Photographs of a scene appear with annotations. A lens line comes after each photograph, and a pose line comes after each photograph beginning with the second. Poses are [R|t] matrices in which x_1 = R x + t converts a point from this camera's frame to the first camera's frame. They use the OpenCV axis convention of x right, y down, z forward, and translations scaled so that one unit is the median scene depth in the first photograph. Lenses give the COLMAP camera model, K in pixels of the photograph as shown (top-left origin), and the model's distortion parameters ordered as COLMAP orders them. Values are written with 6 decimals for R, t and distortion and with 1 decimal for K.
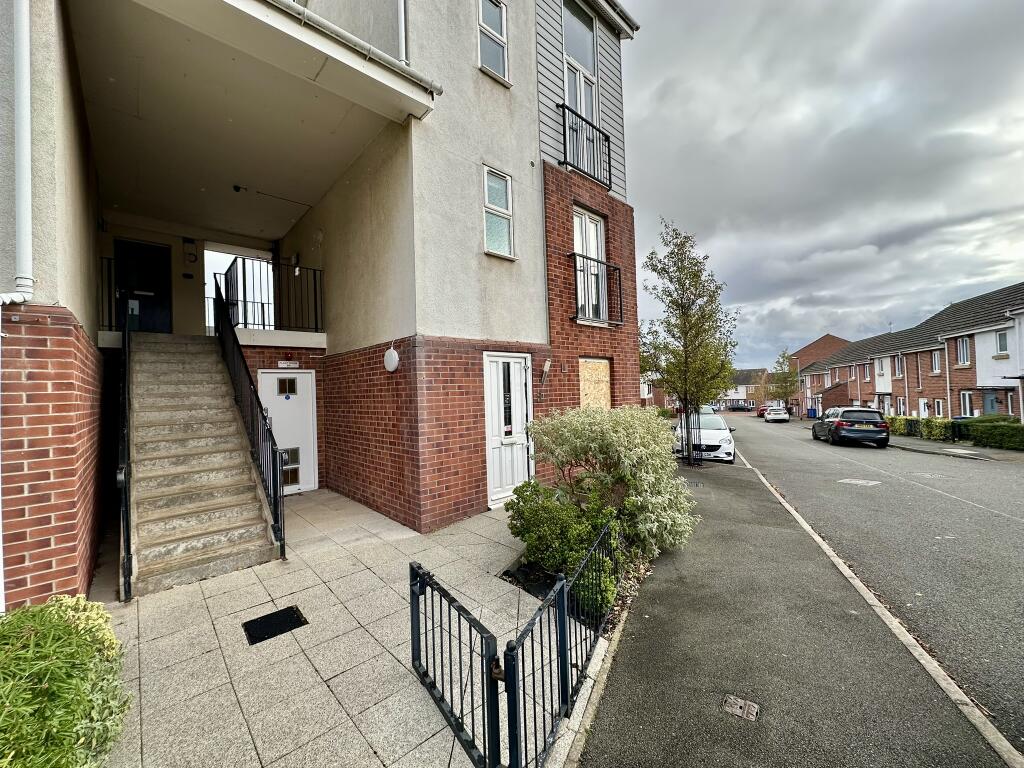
lens RADIAL K [[406.4, 0, 512.0], [0, 406.4, 384.0], [0, 0, 1]] dist [0.000163, -0.000543]
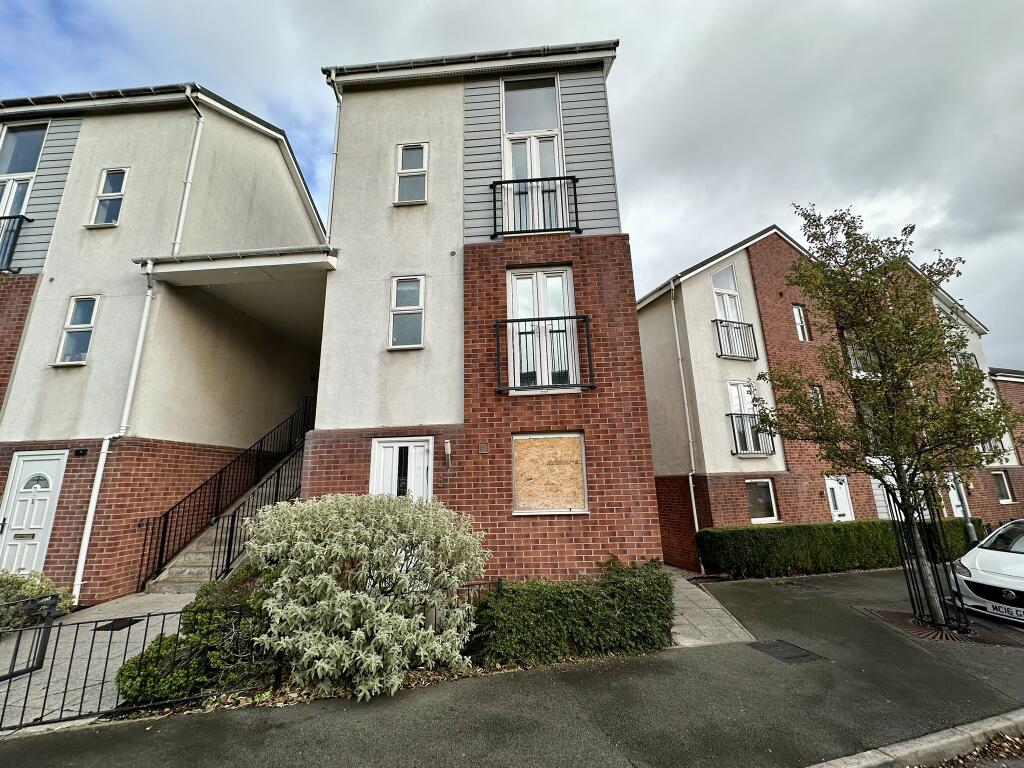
lens RADIAL K [[406.4, 0, 512.0], [0, 406.4, 384.0], [0, 0, 1]] dist [0.000163, -0.000543]
pose [[0.682944, -0.155417, -0.713746, 0.913611], [0.017558, 0.980314, -0.196661, -0.002146], [0.730260, 0.121776, 0.672228, 0.480332]]
